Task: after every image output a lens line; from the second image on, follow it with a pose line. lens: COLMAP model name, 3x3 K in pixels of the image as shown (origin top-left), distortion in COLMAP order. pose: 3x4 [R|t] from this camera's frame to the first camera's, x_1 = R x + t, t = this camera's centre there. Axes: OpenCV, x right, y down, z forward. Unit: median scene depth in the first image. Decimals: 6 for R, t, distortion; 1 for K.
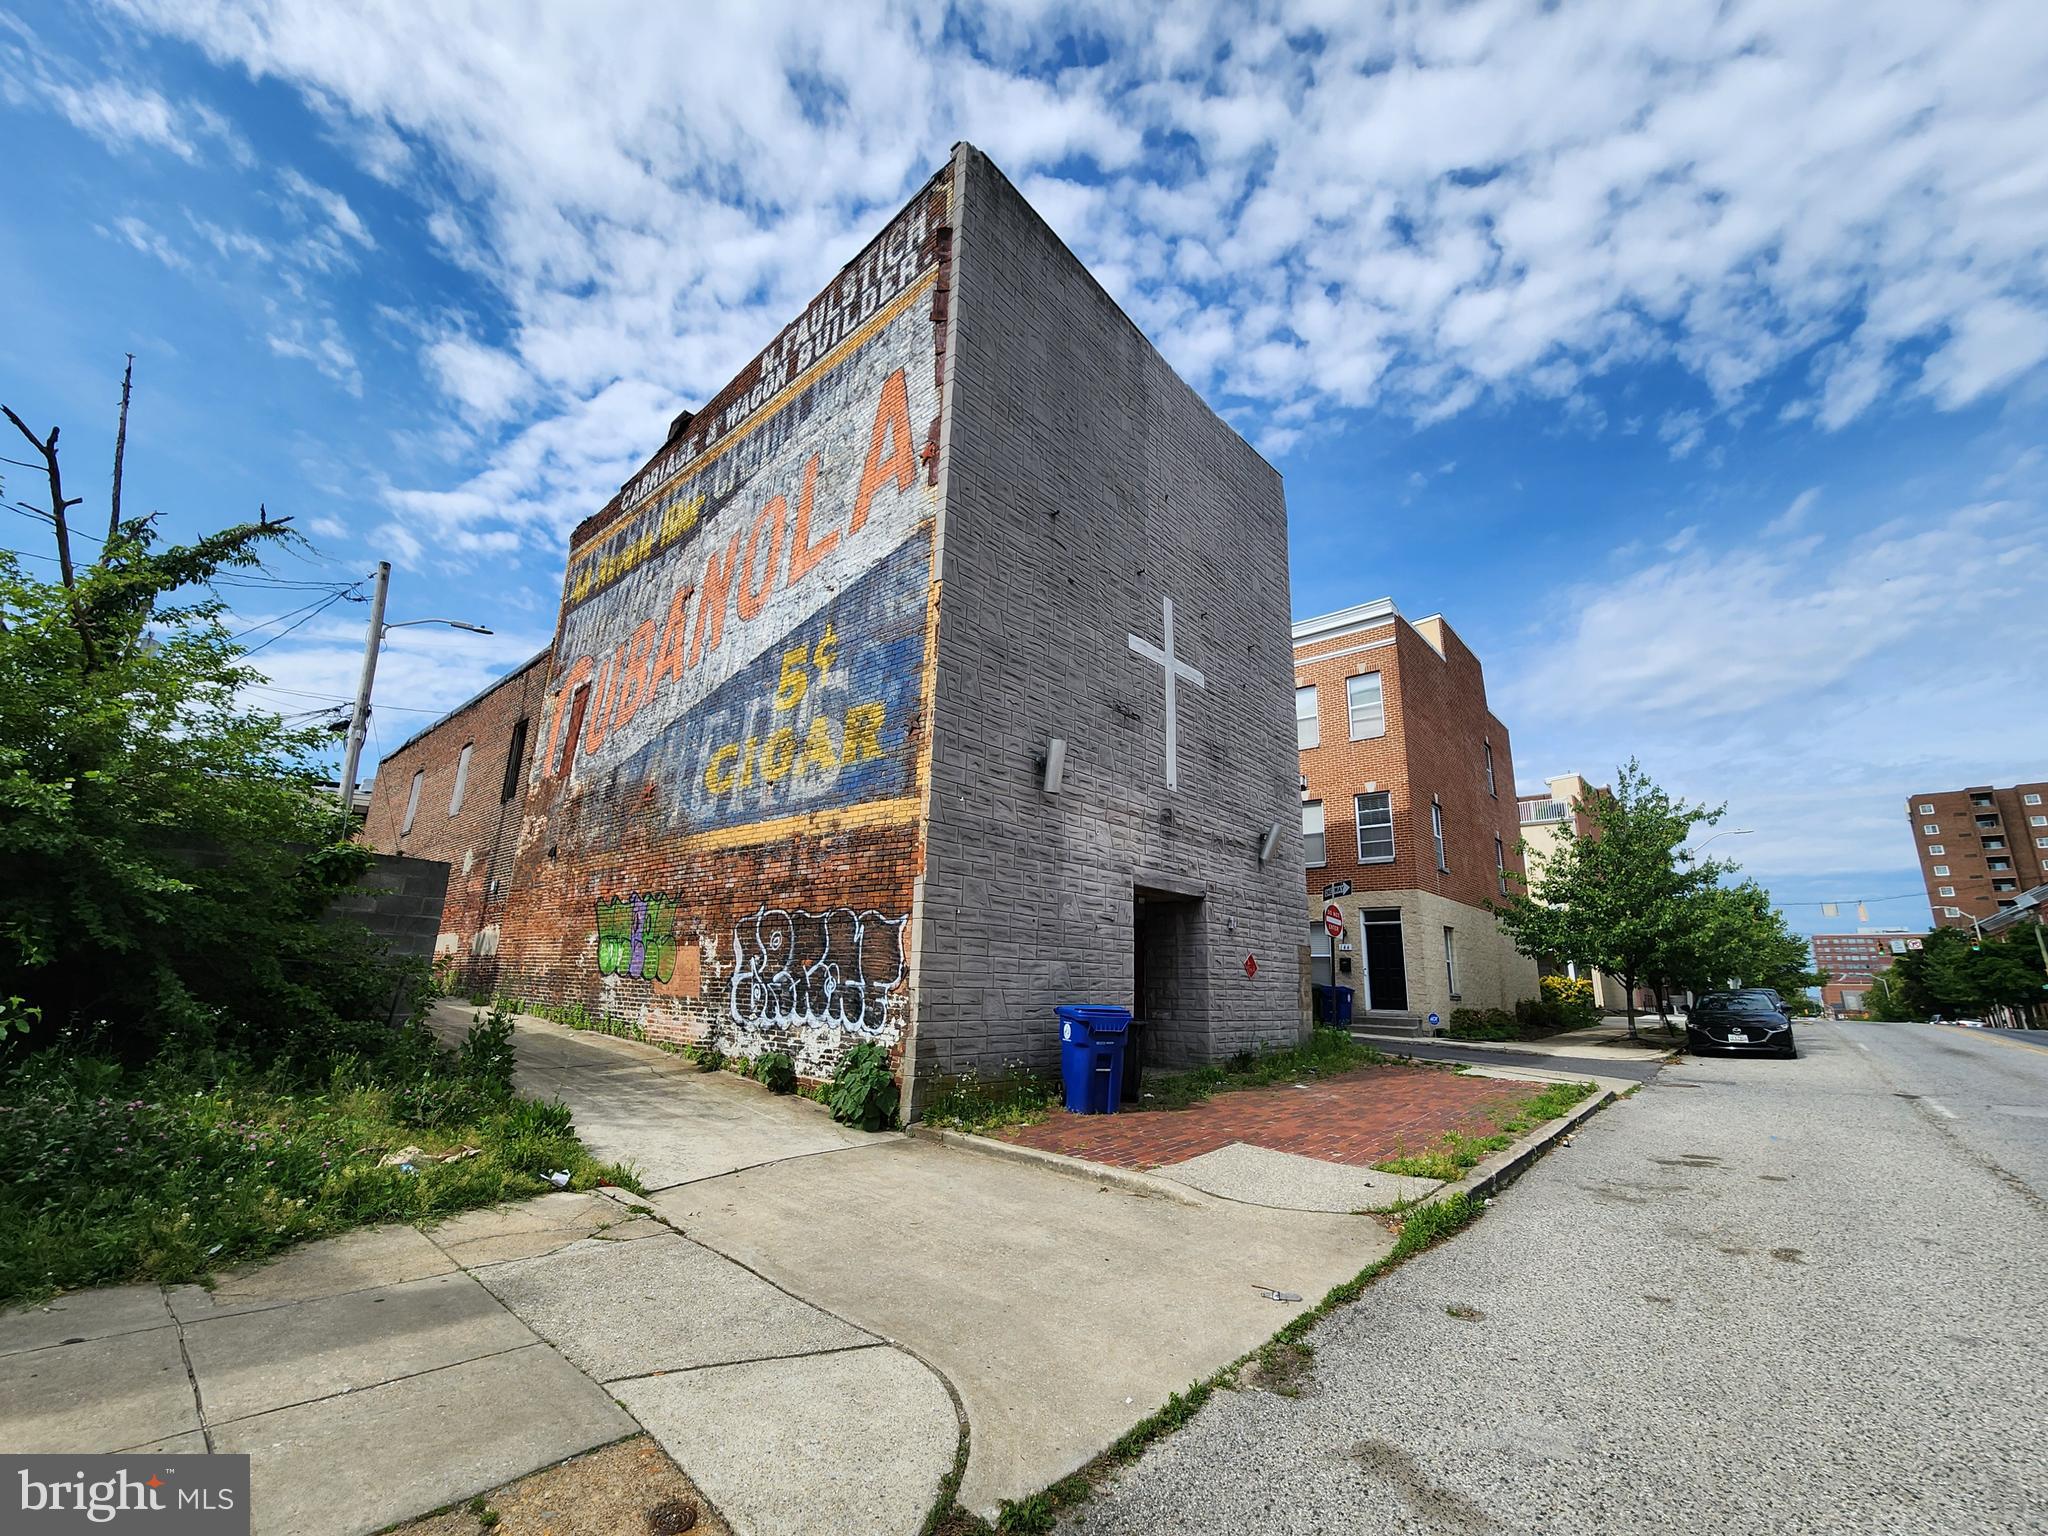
lens RADIAL K [[826.2, 0, 1025.1], [0, 826.2, 777.8], [0, 0, 1]] dist [-0.000631, -0.000094]
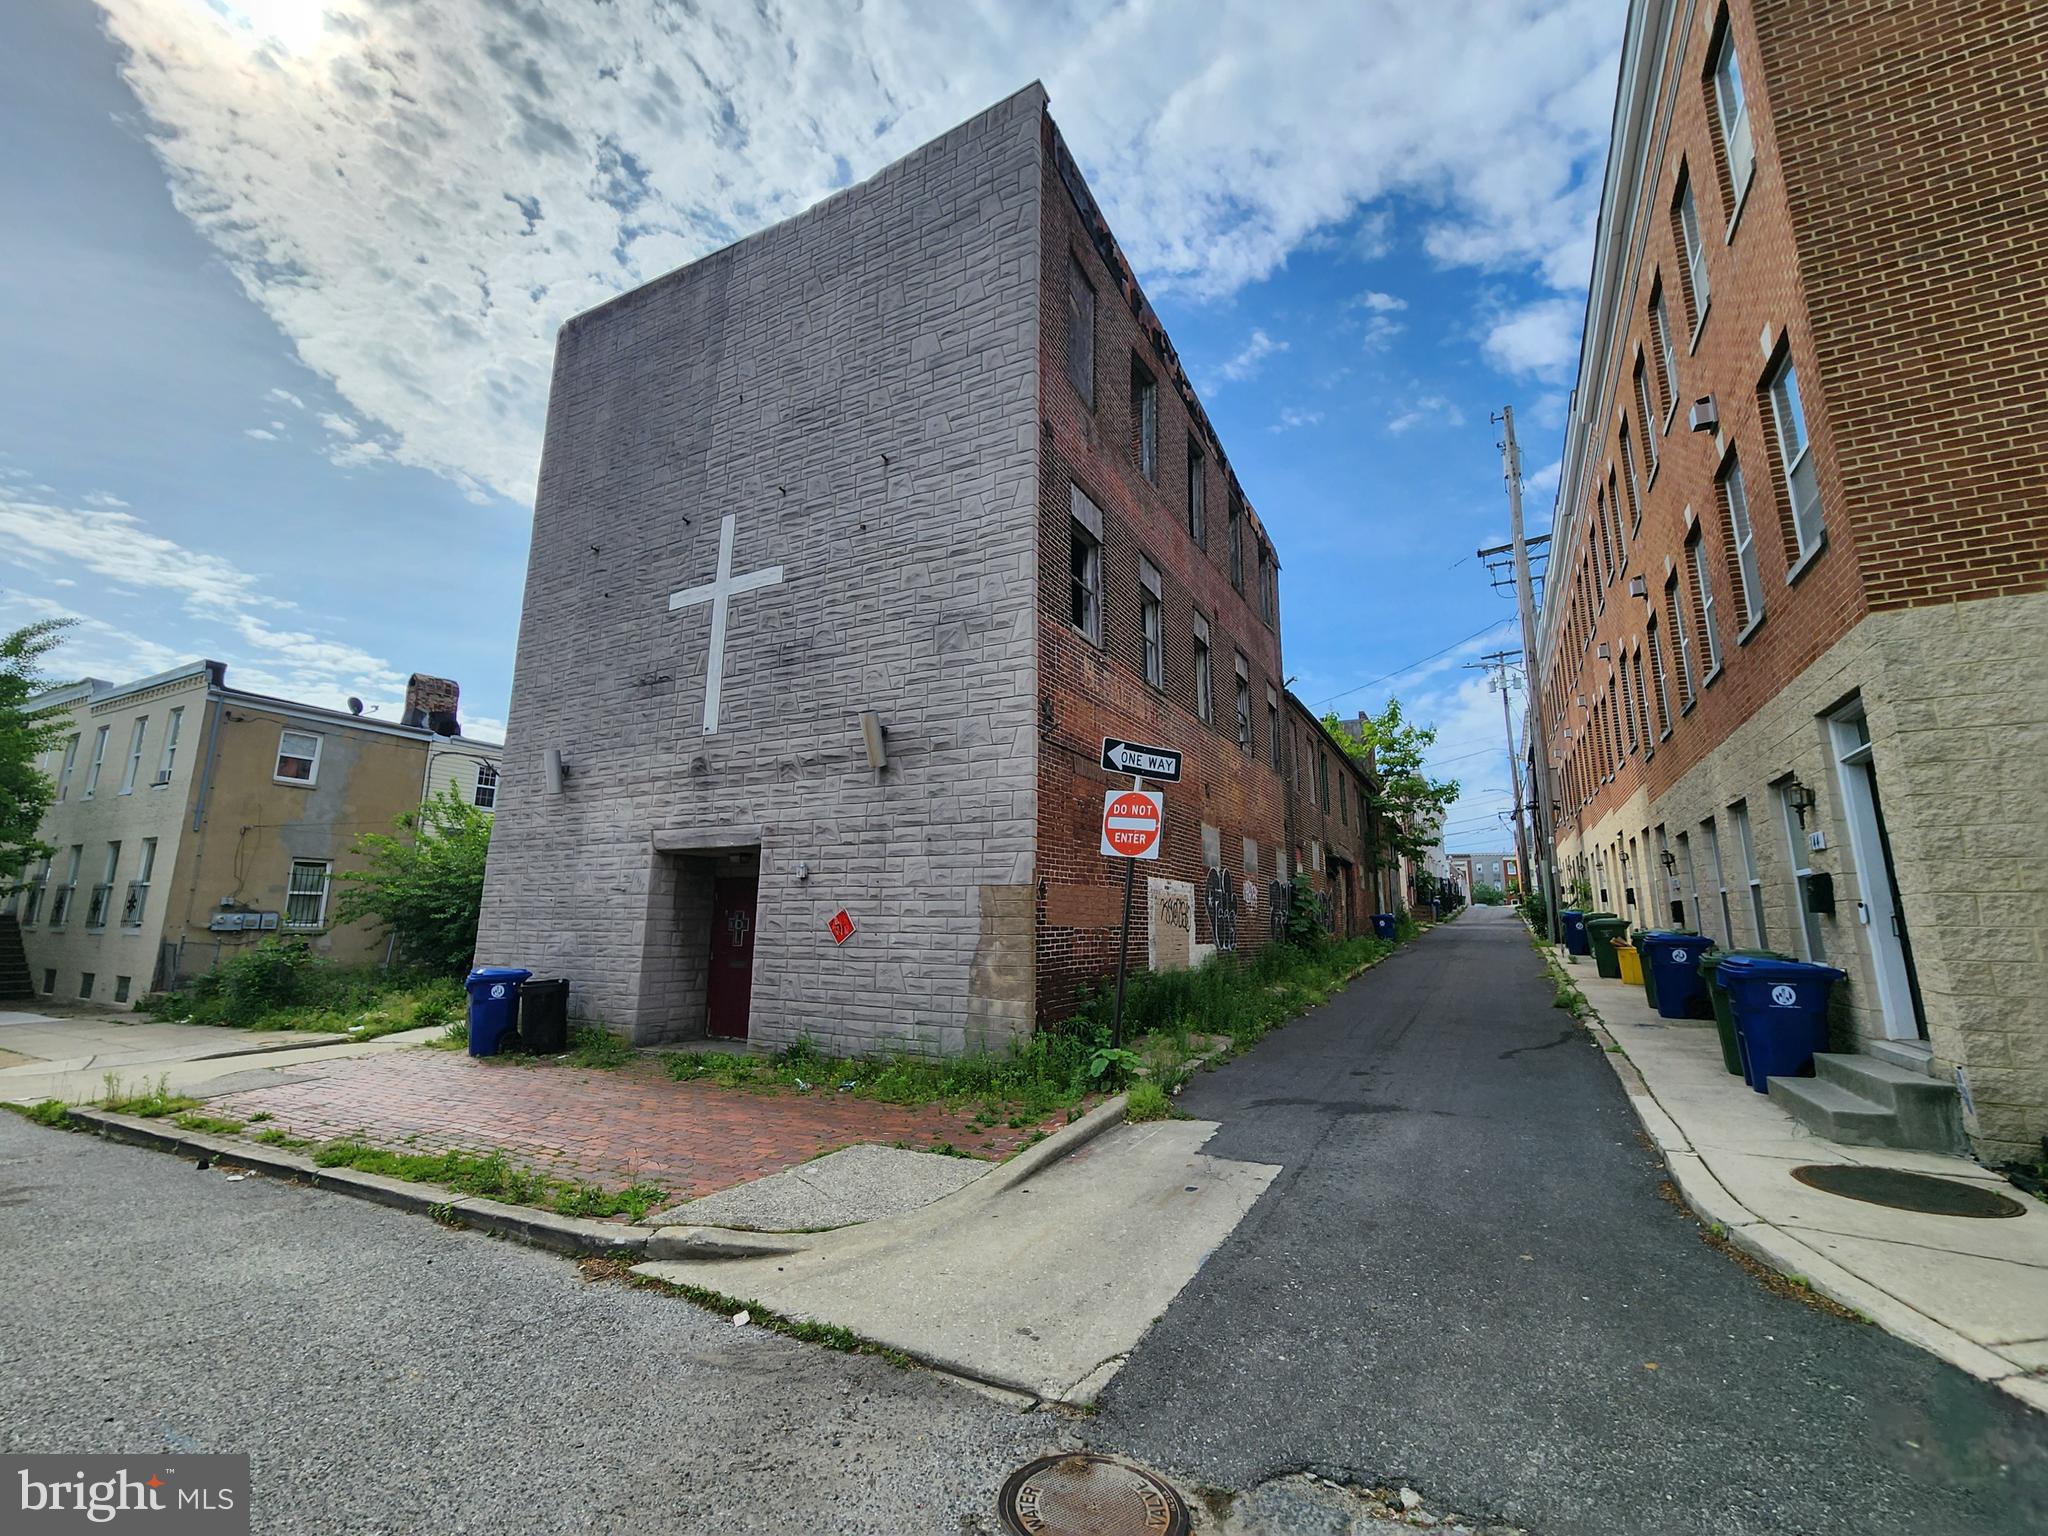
lens RADIAL K [[861.6, 0, 1015.4], [0, 861.6, 756.0], [0, 0, 1]] dist [-0.001369, 0.000320]
pose [[0.214004, -0.215917, -0.952671, 1.182767], [0.234362, 0.958129, -0.164508, 0.280575], [0.948302, -0.188064, 0.255646, 1.125240]]
